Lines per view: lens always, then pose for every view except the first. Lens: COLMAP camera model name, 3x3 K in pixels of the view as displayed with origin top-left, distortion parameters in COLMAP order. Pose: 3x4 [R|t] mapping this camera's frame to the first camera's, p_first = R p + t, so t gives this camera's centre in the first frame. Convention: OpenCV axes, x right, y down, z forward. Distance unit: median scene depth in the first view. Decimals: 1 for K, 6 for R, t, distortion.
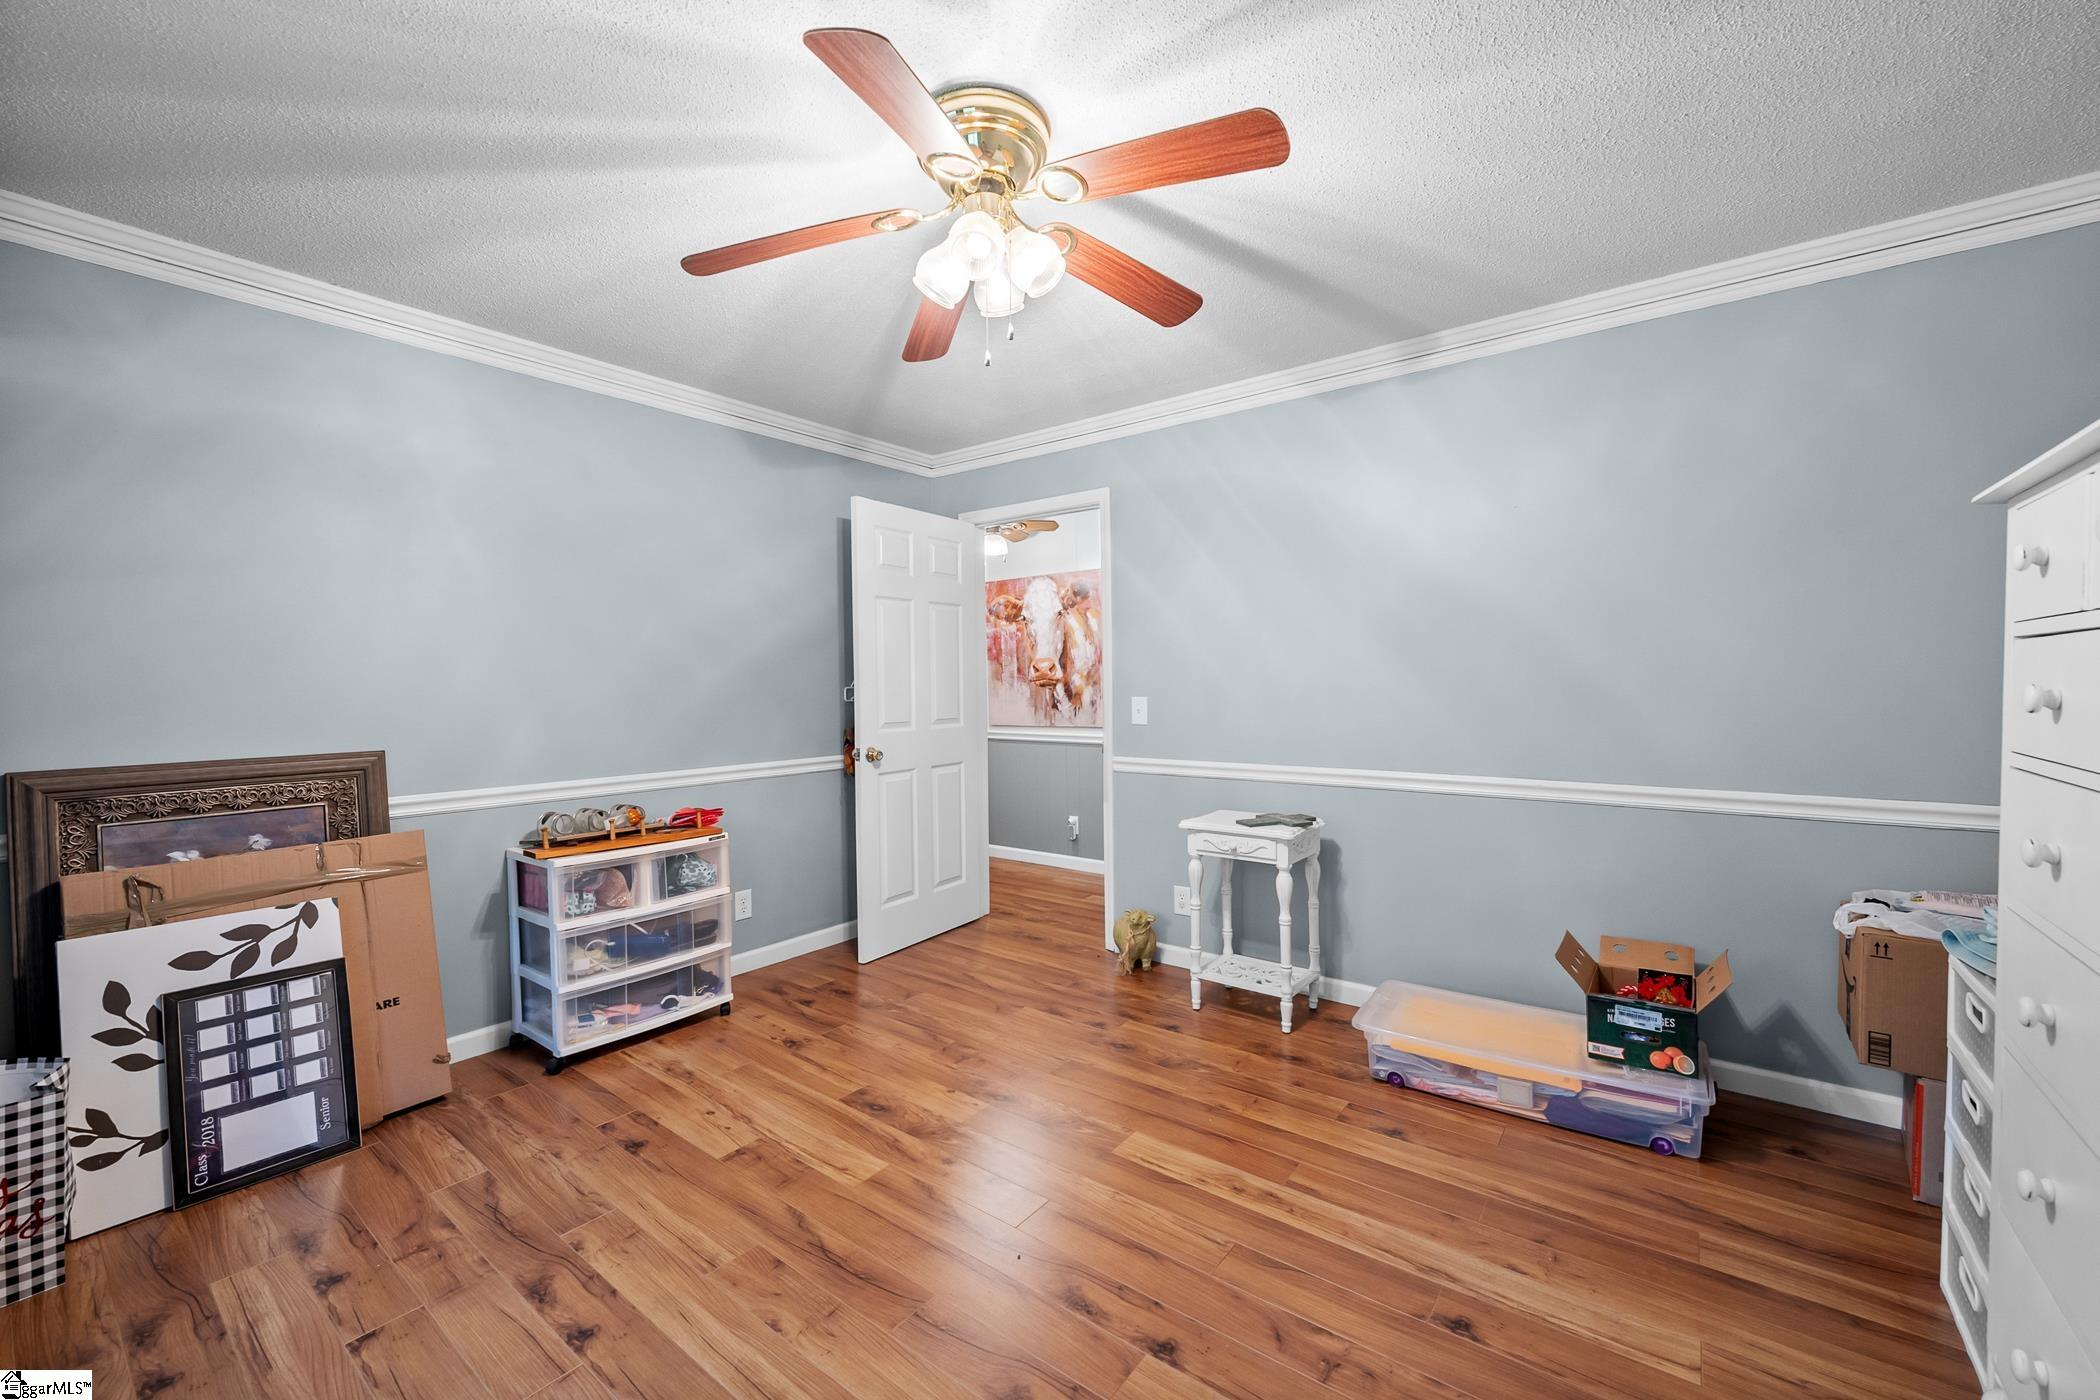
lens RADIAL K [[835.3, 0, 1050.0], [0, 835.3, 700.0], [0, 0, 1]] dist [-0.000915, -0.000504]
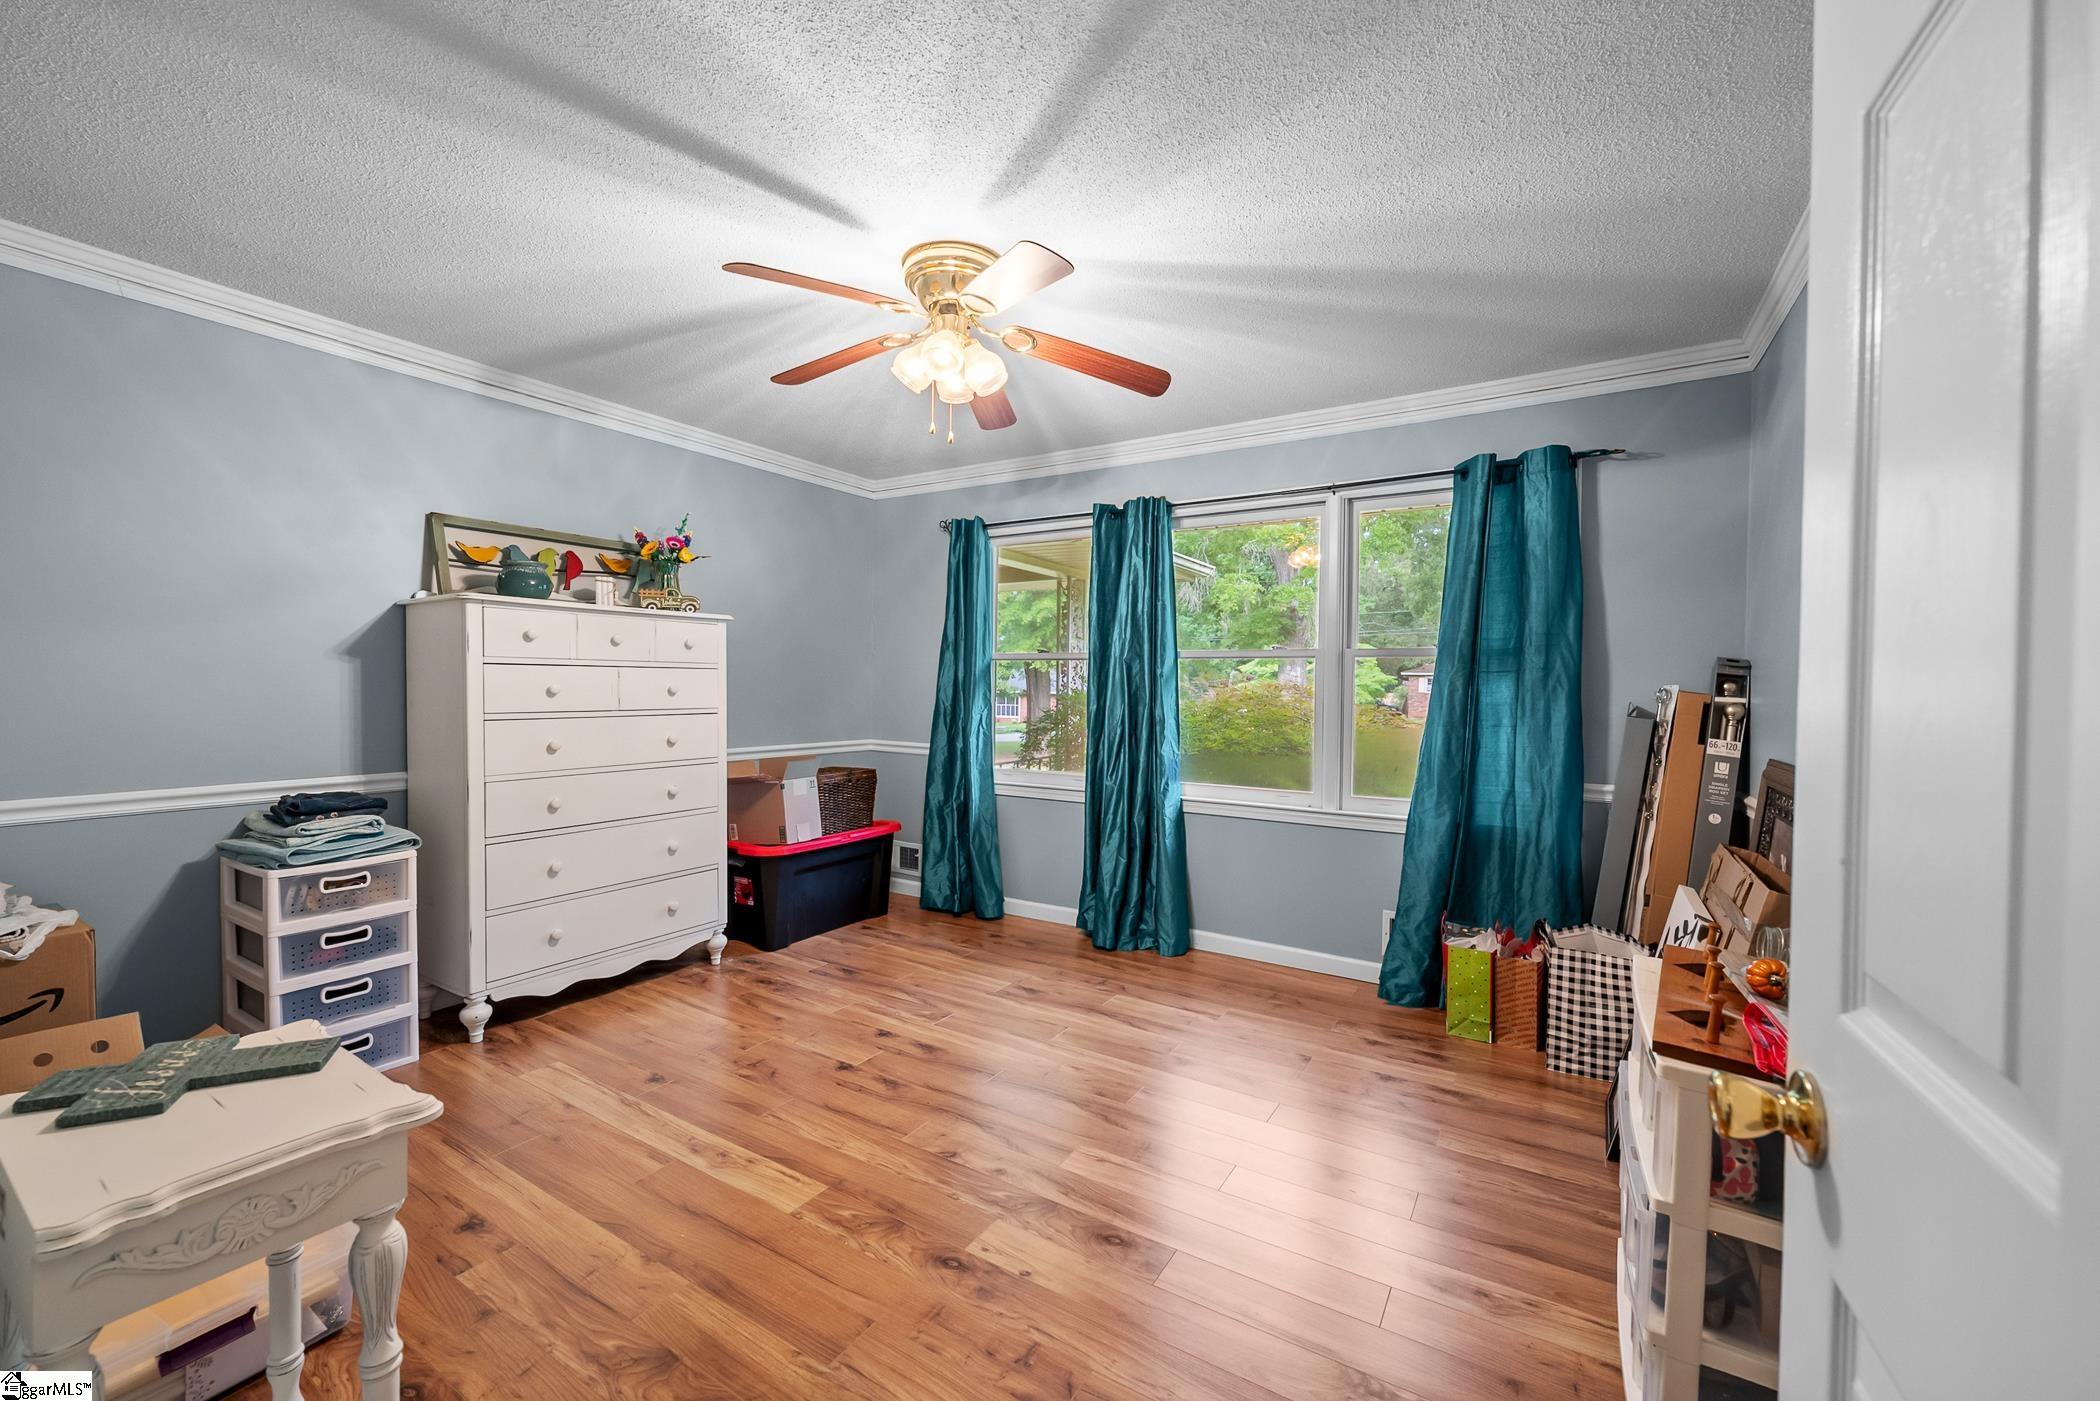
lens RADIAL K [[835.3, 0, 1050.0], [0, 835.3, 700.5], [0, 0, 1]] dist [-0.000915, -0.000504]
pose [[-0.995037, 0.009207, -0.099084, -0.088063], [0.004532, 0.998870, 0.047308, -0.045953], [0.099407, 0.046624, -0.993954, 1.953636]]
